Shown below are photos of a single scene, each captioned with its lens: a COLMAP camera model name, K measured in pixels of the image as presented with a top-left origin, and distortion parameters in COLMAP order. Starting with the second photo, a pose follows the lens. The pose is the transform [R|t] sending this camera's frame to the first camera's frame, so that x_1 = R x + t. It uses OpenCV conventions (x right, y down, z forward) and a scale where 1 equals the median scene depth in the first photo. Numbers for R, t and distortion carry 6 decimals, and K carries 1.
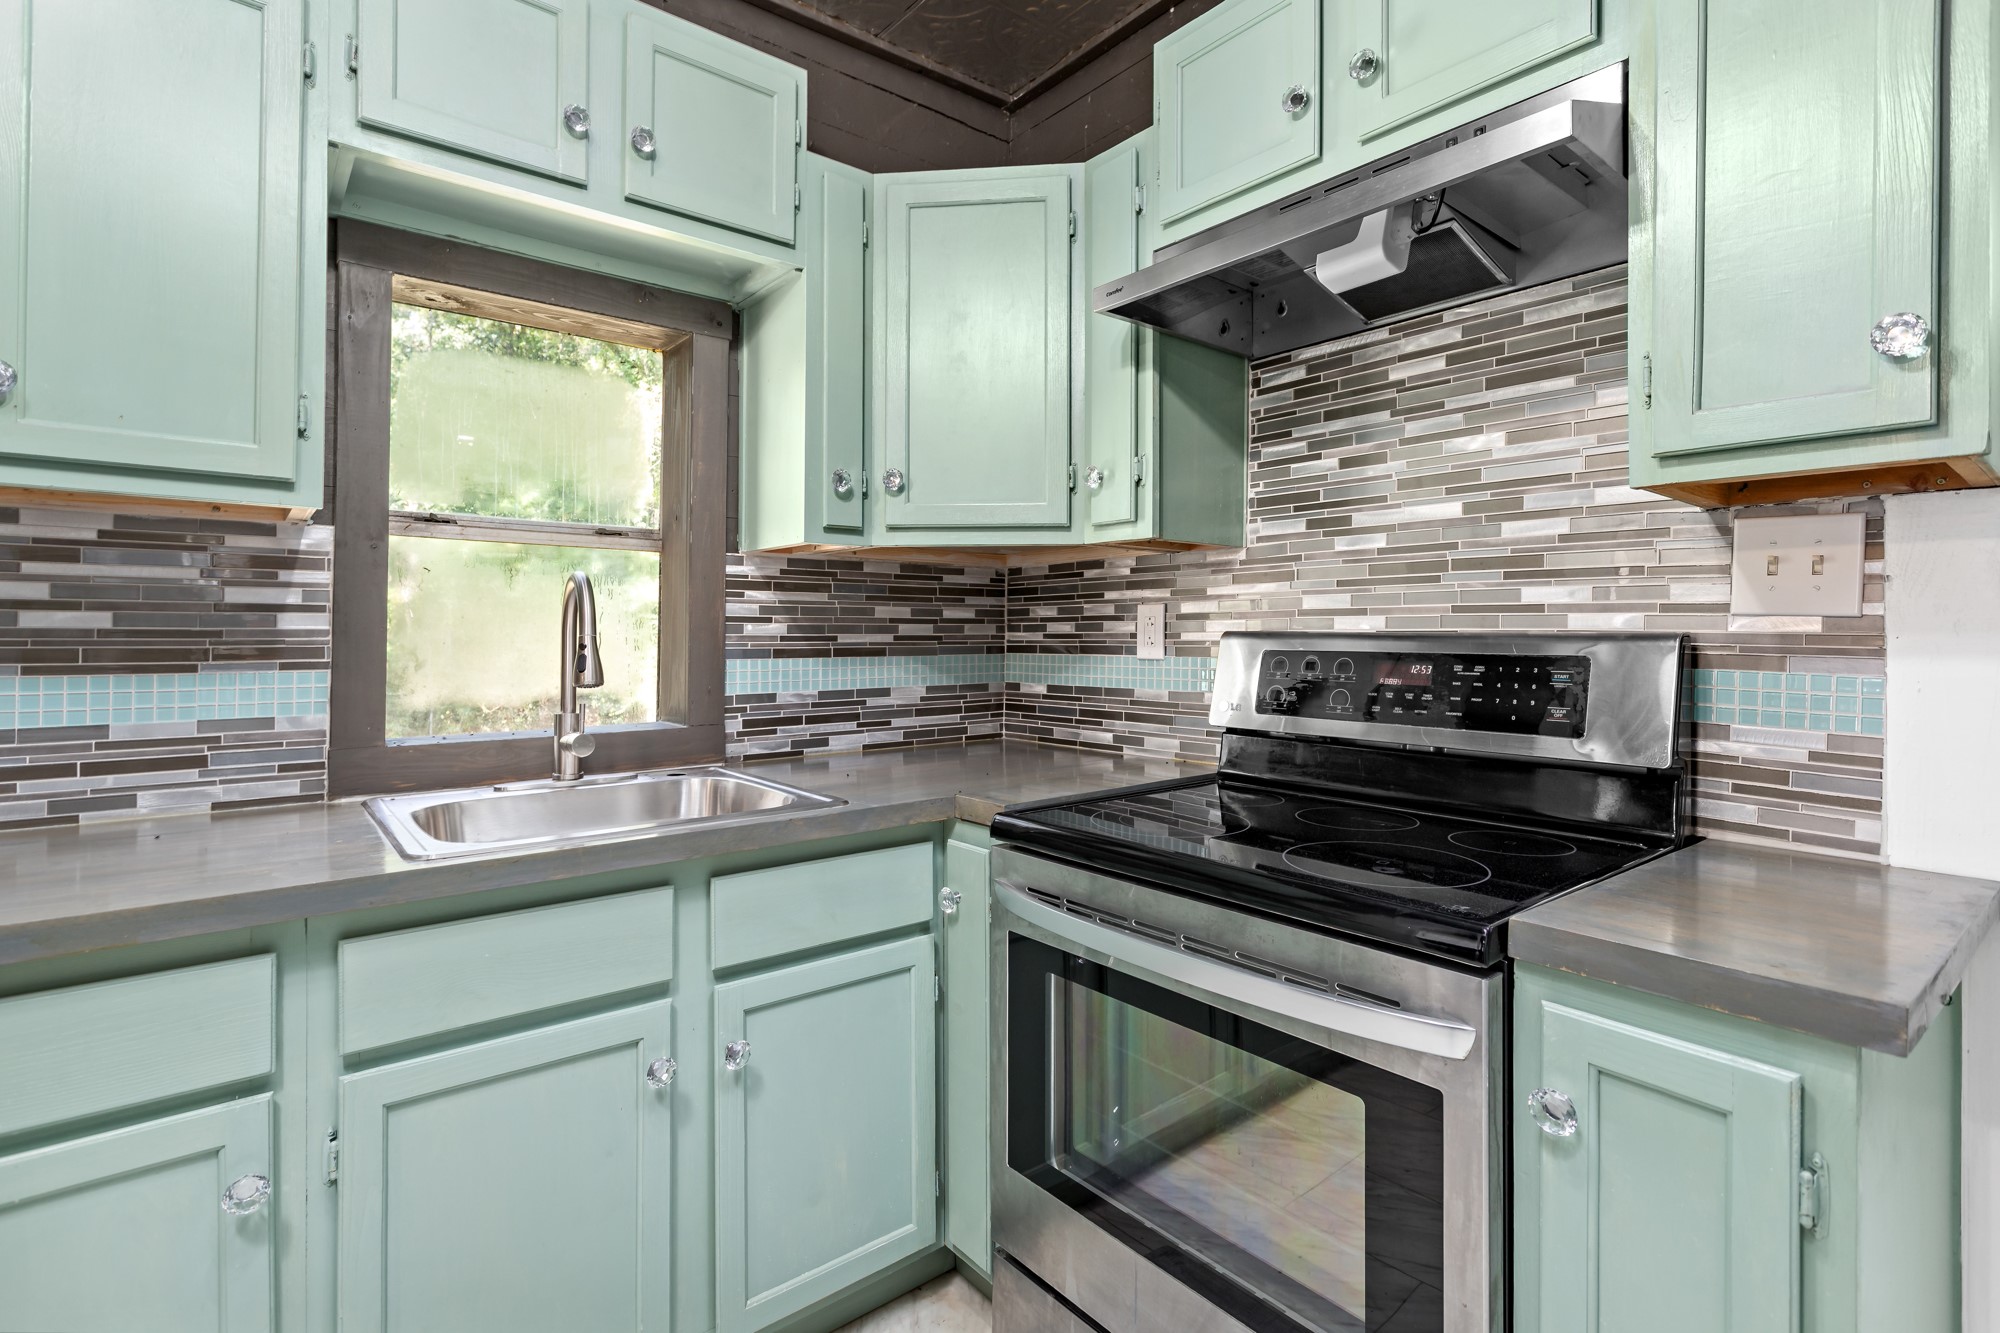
lens RADIAL K [[951.6, 0, 996.0], [0, 951.6, 625.1], [0, 0, 1]] dist [-0.000260, 0.000341]
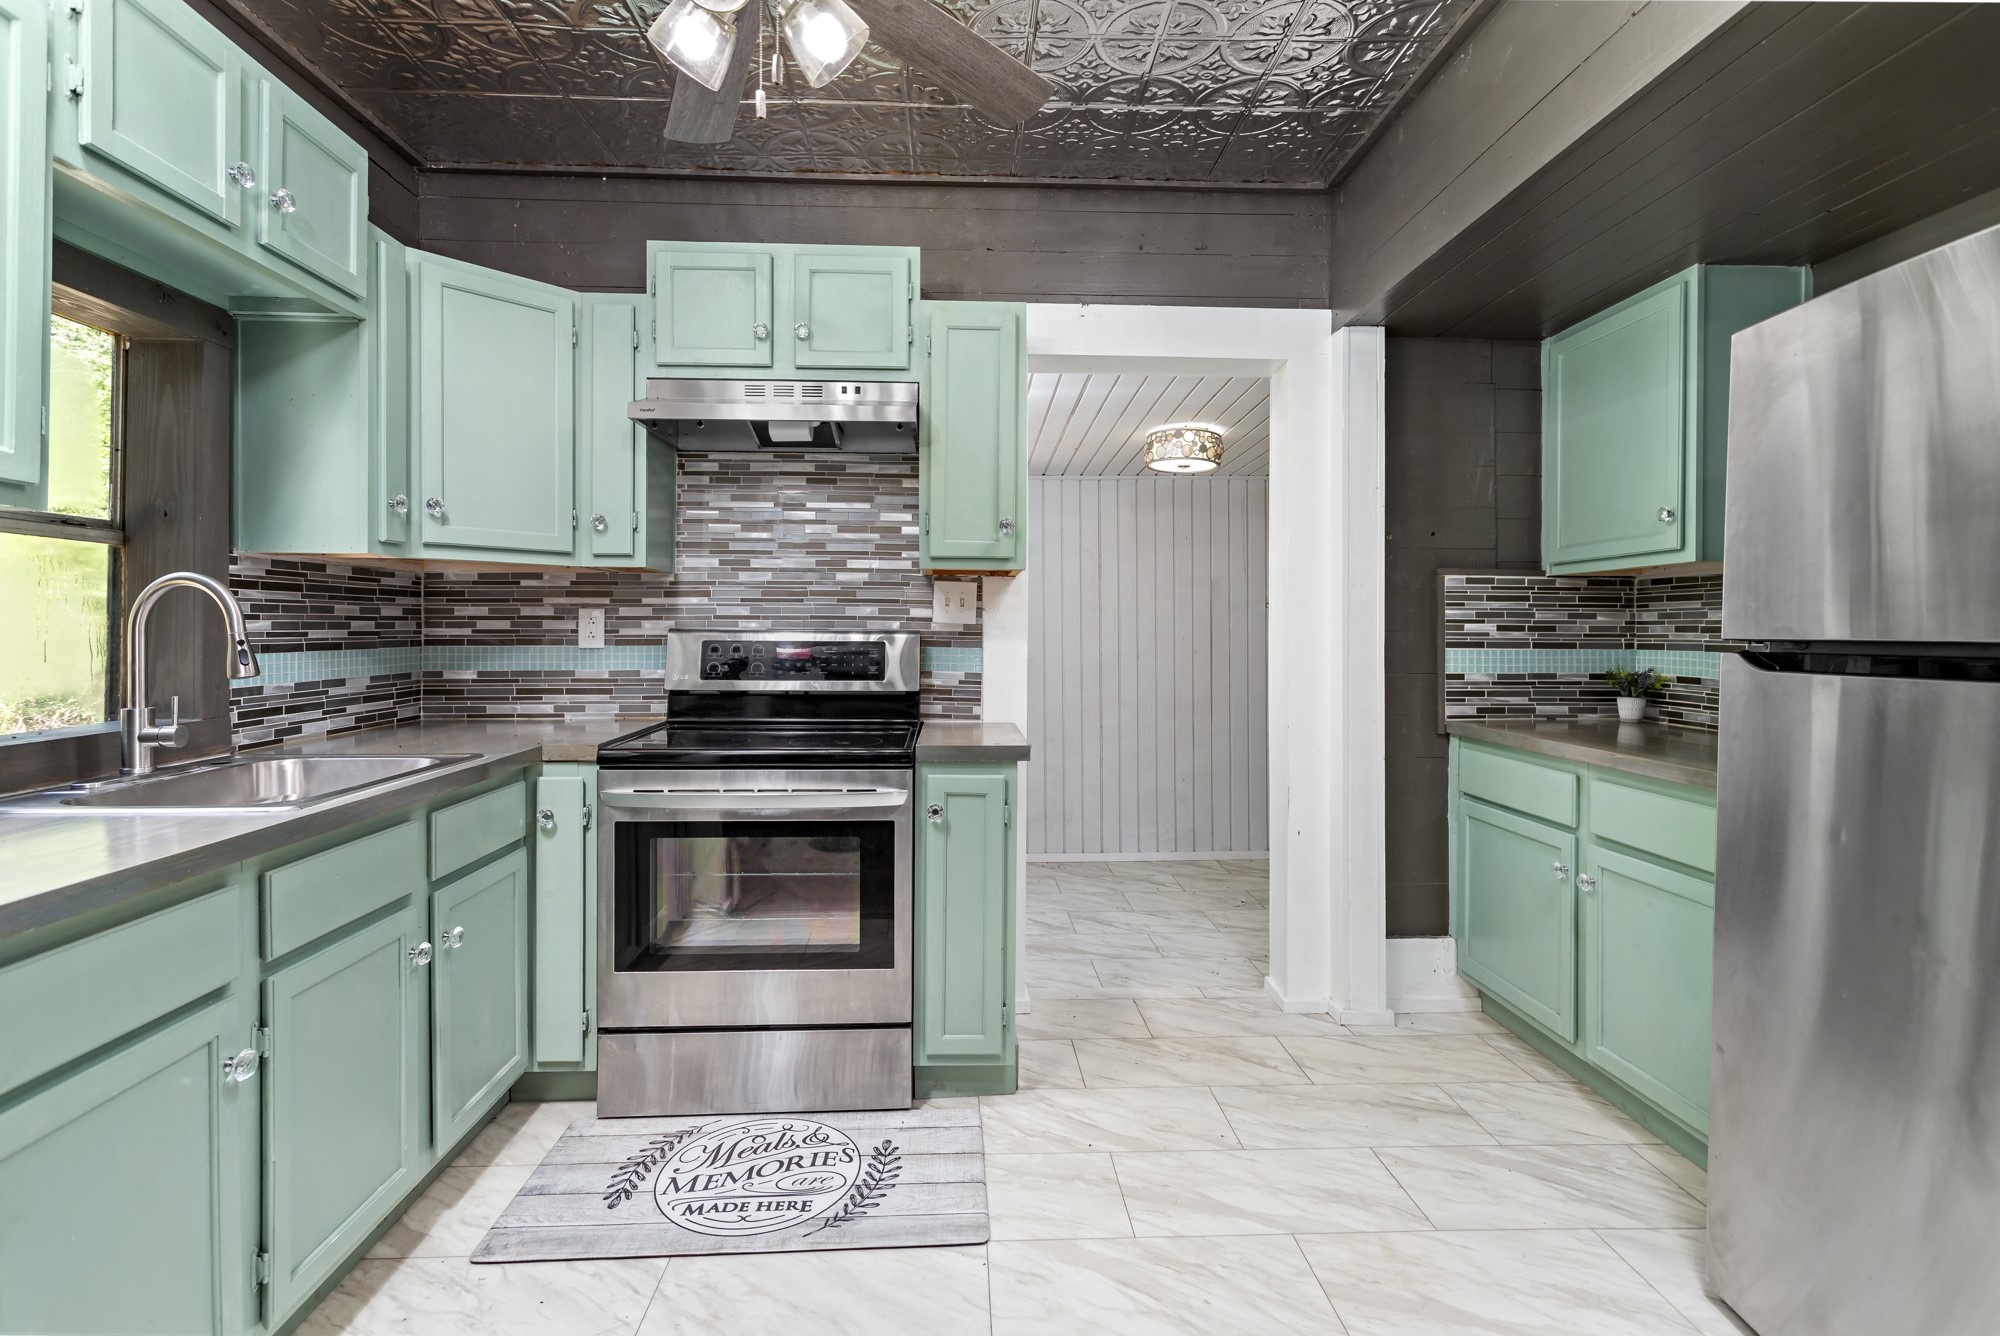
lens RADIAL K [[951.6, 0, 996.0], [0, 951.6, 626.6], [0, 0, 1]] dist [-0.000260, 0.000341]
pose [[0.594192, 0.001523, 0.804322, -0.596651], [-0.010871, 0.999922, 0.006138, -0.010304], [-0.804250, -0.012391, 0.594162, -0.291279]]
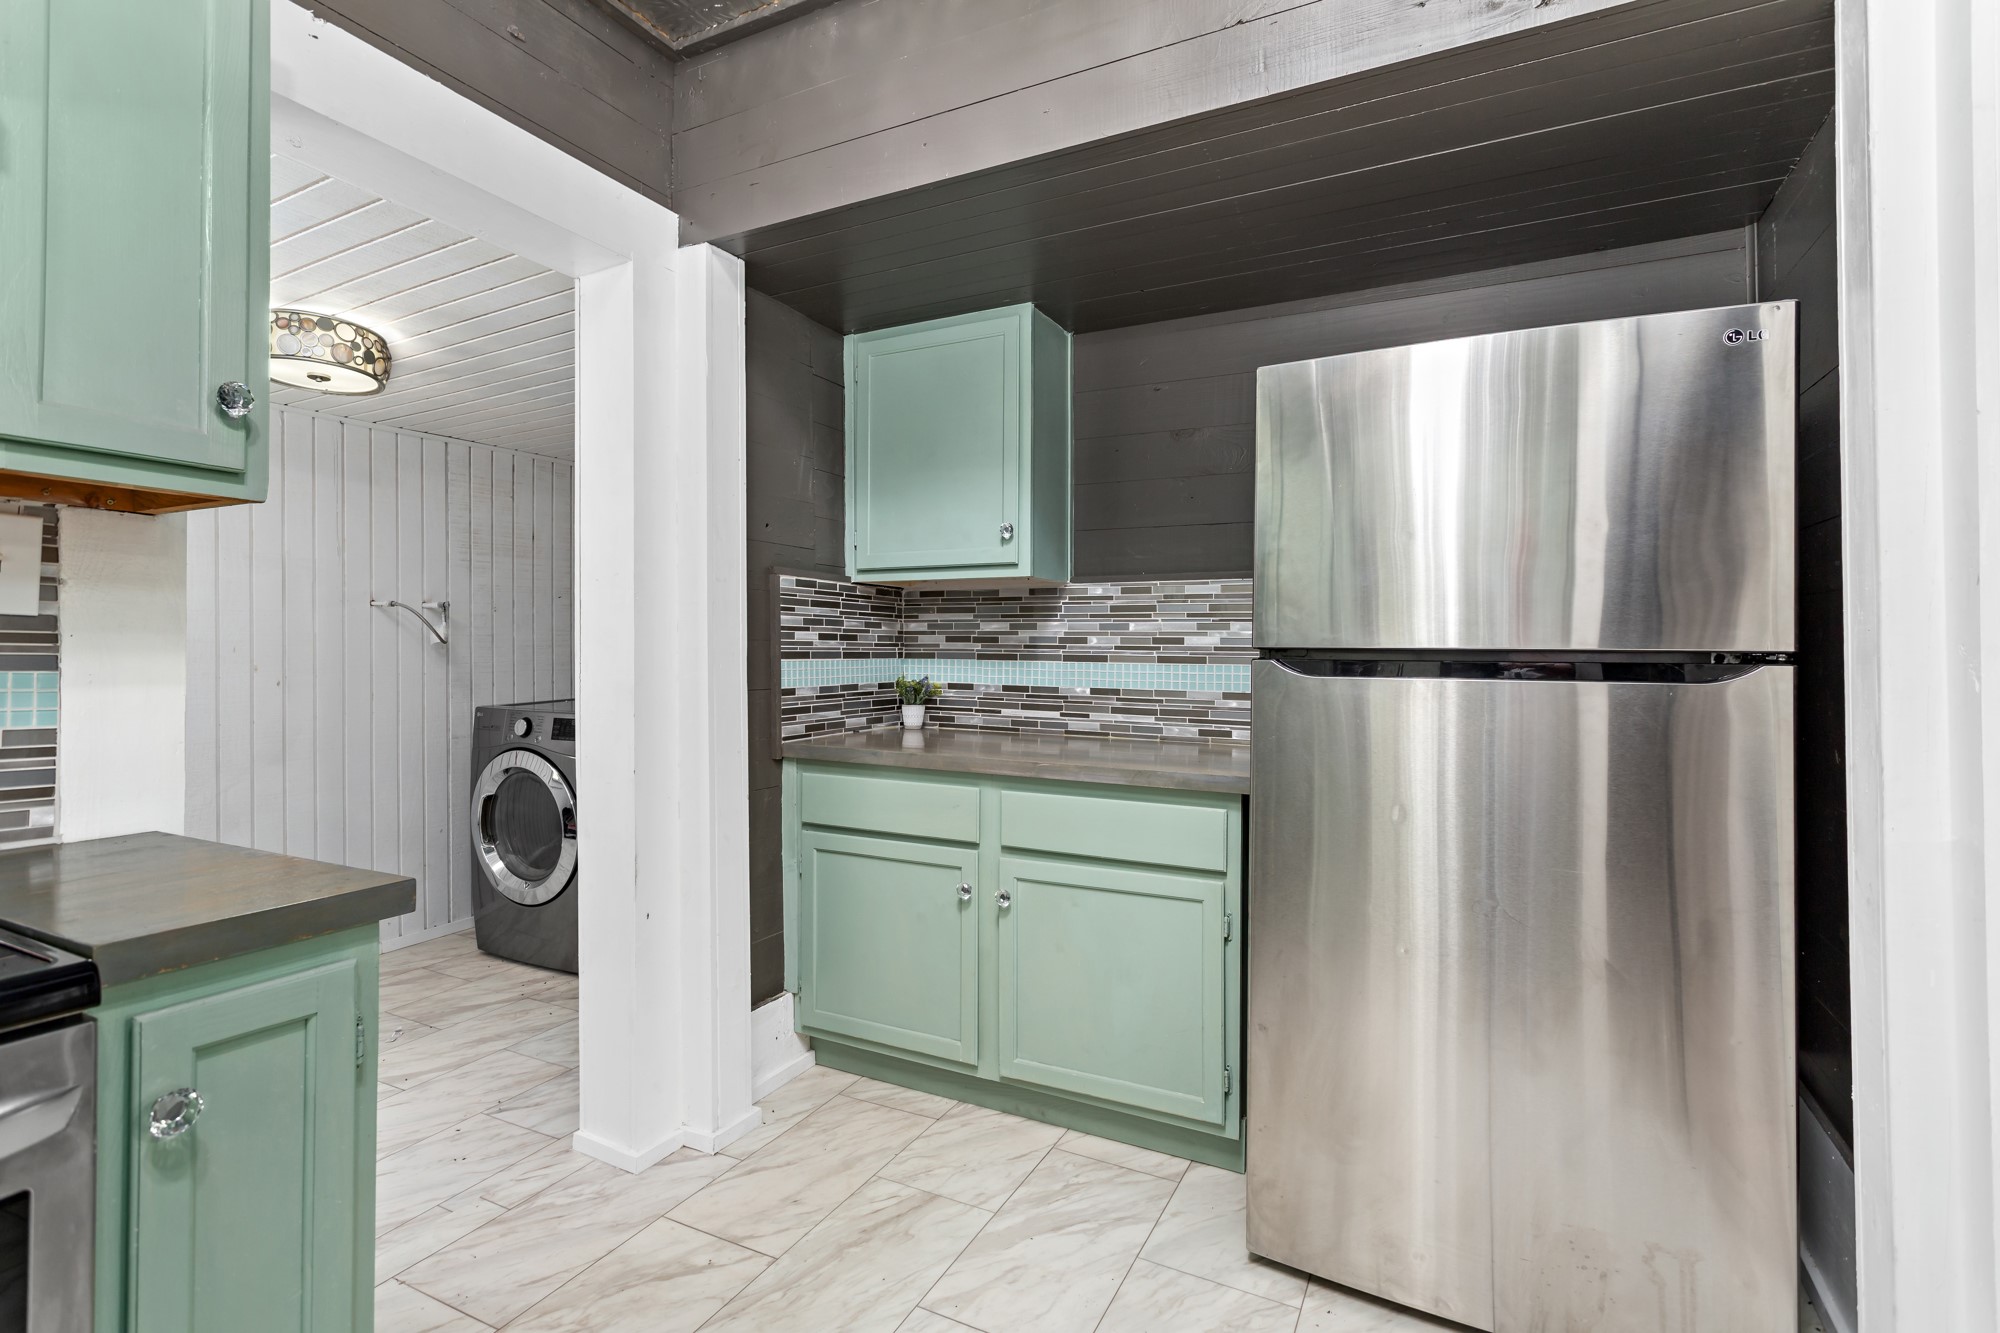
lens RADIAL K [[940.2, 0, 1002.5], [0, 940.2, 642.2], [0, 0, 1]] dist [-0.001642, -0.000028]
pose [[-0.409928, -0.002922, 0.912113, -0.272509], [-0.020160, 0.999780, -0.005857, 0.002756], [-0.911895, -0.020789, -0.409896, 0.255657]]
